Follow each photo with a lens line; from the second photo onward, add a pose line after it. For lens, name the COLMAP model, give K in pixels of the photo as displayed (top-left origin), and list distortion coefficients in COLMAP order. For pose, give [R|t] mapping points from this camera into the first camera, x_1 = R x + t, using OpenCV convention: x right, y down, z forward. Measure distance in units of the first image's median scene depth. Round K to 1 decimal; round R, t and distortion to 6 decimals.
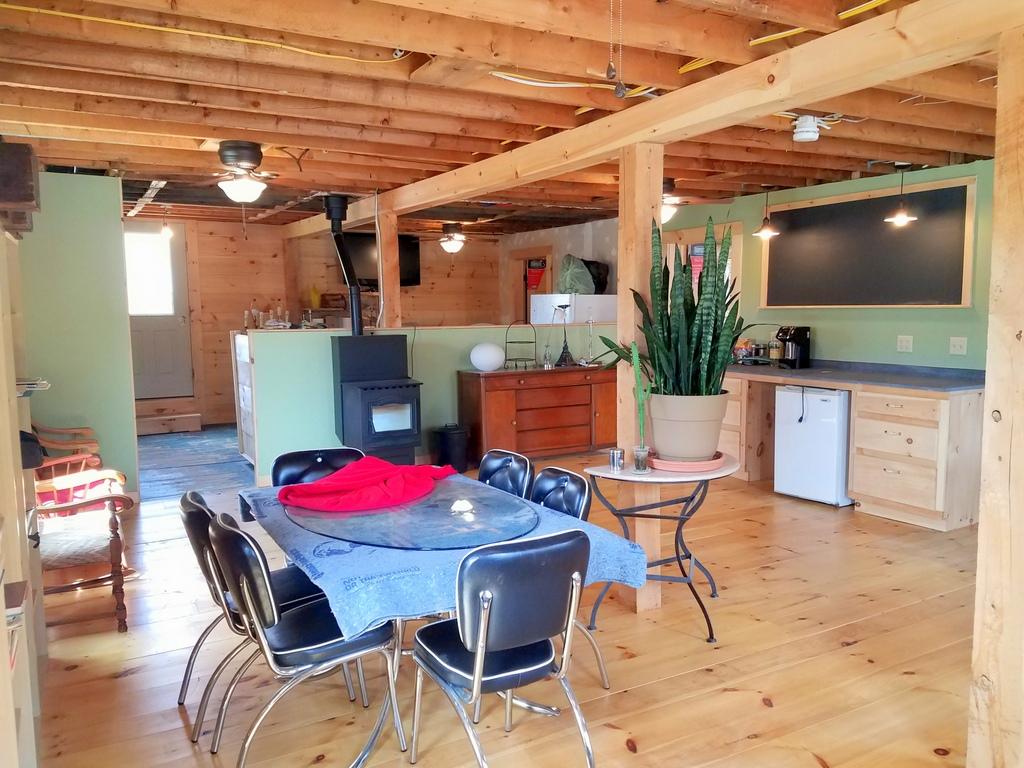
lens RADIAL K [[823.7, 0, 515.8], [0, 823.7, 385.5], [0, 0, 1]] dist [0.092549, -0.091396]
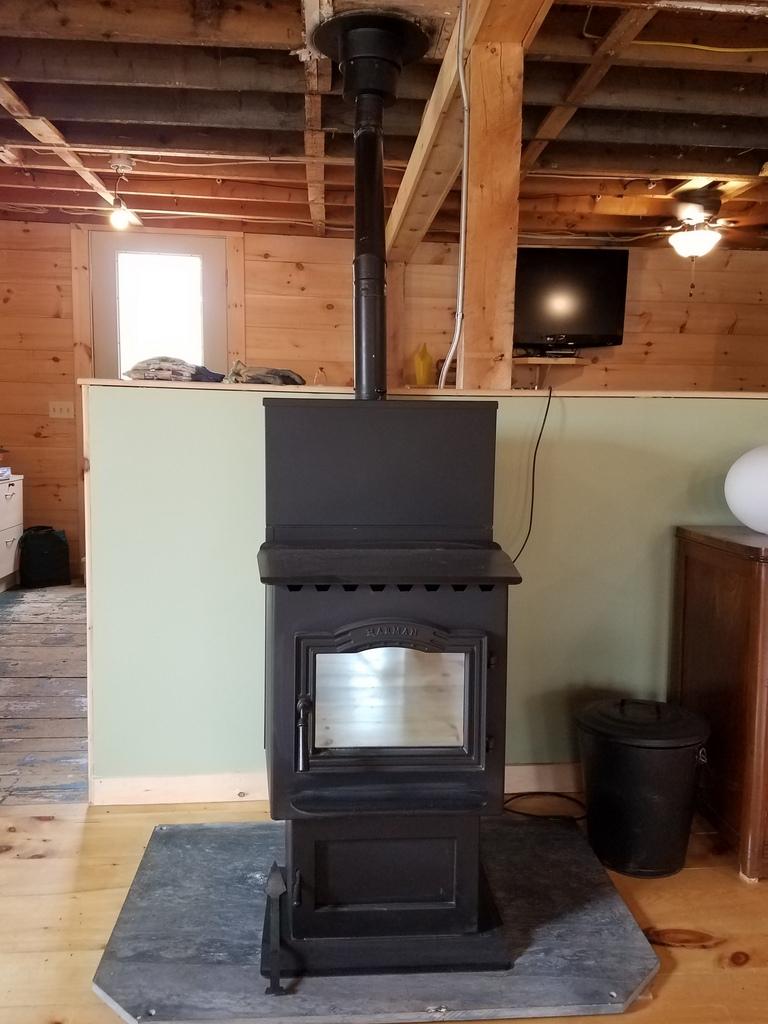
lens RADIAL K [[823.7, 0, 386.9], [0, 823.7, 518.7], [0, 0, 1]] dist [0.092549, -0.091396]
pose [[0.911137, 0.072020, -0.405762, -0.031746], [-0.067367, 0.997396, 0.025760, -0.016539], [0.406560, 0.003864, 0.913616, 0.492990]]
